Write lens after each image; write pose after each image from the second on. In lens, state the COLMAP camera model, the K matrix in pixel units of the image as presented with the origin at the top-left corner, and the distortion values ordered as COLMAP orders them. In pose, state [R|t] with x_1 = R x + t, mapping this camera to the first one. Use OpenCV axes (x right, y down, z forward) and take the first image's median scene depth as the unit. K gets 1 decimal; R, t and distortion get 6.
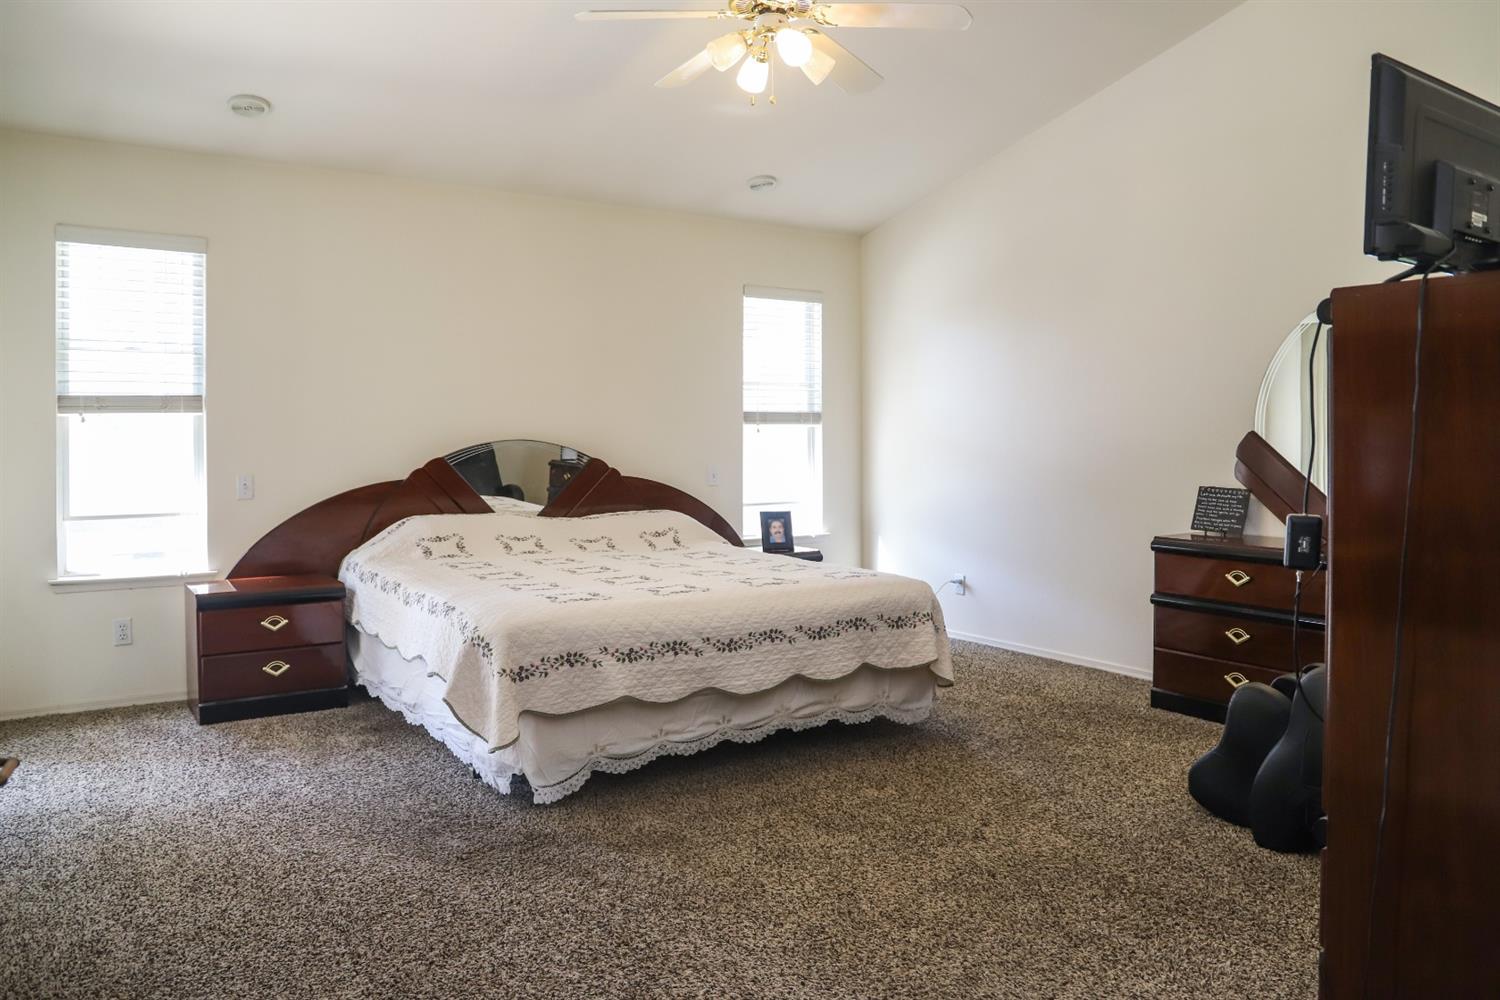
lens RADIAL K [[1064.1, 0, 702.4], [0, 1064.1, 476.0], [0, 0, 1]] dist [0.001796, 0.127638]
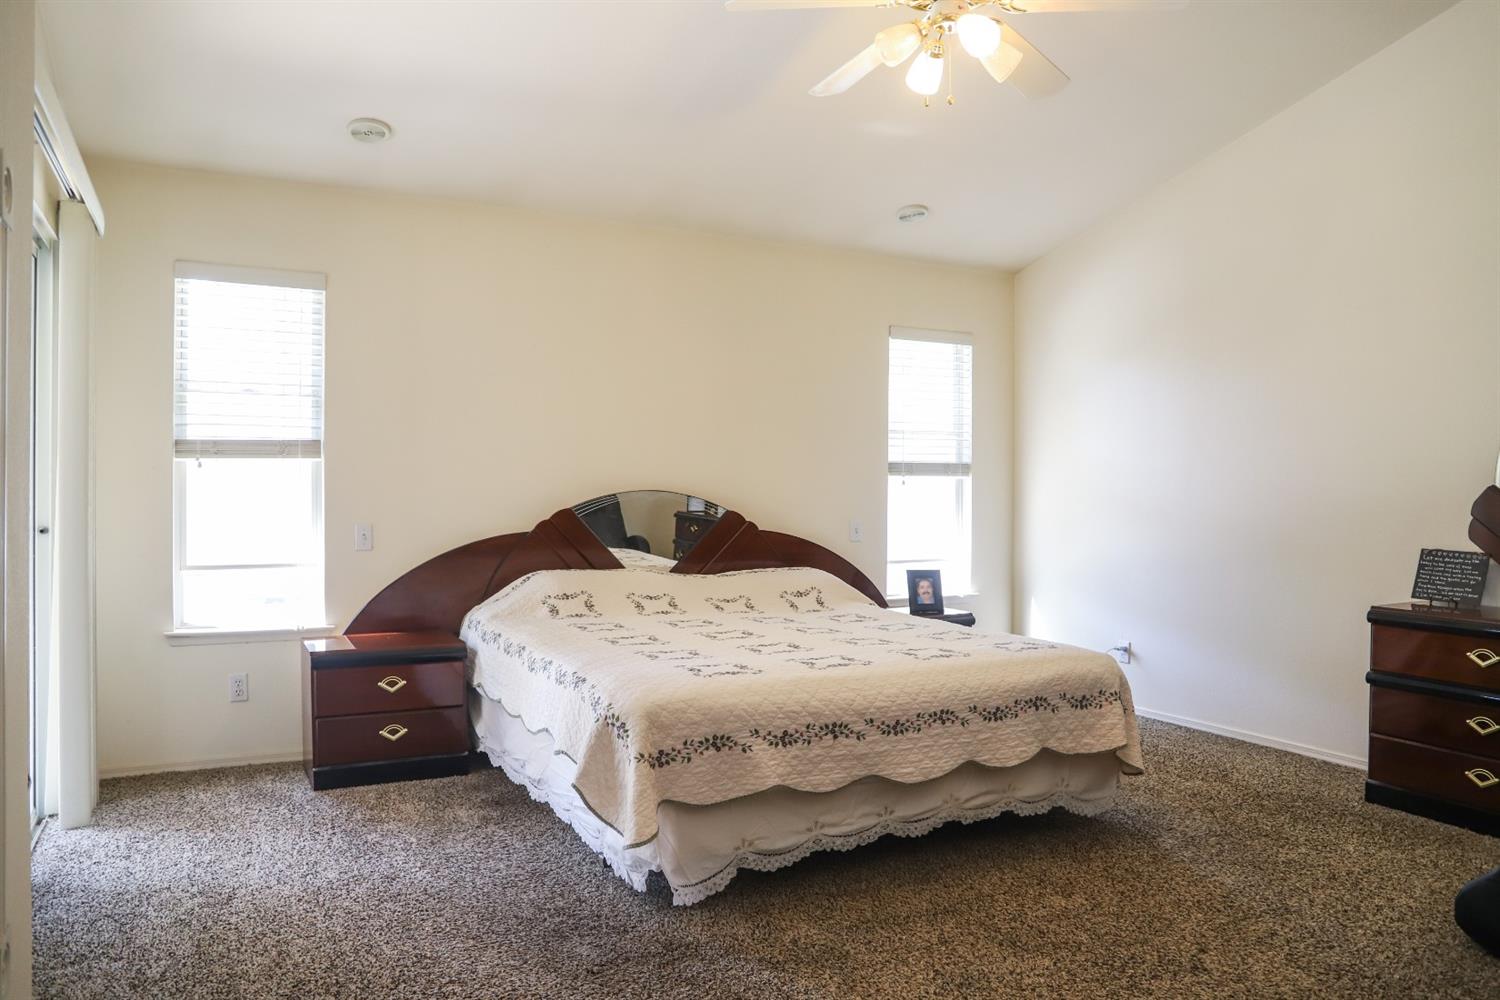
lens RADIAL K [[1047.5, 0, 751.1], [0, 1047.5, 543.5], [0, 0, 1]] dist [0.029493, 0.123173]
pose [[0.997947, 0.011907, -0.062931, -0.031370], [-0.010908, 0.999810, 0.016184, -0.003712], [0.063112, -0.015464, 0.997887, 0.105122]]
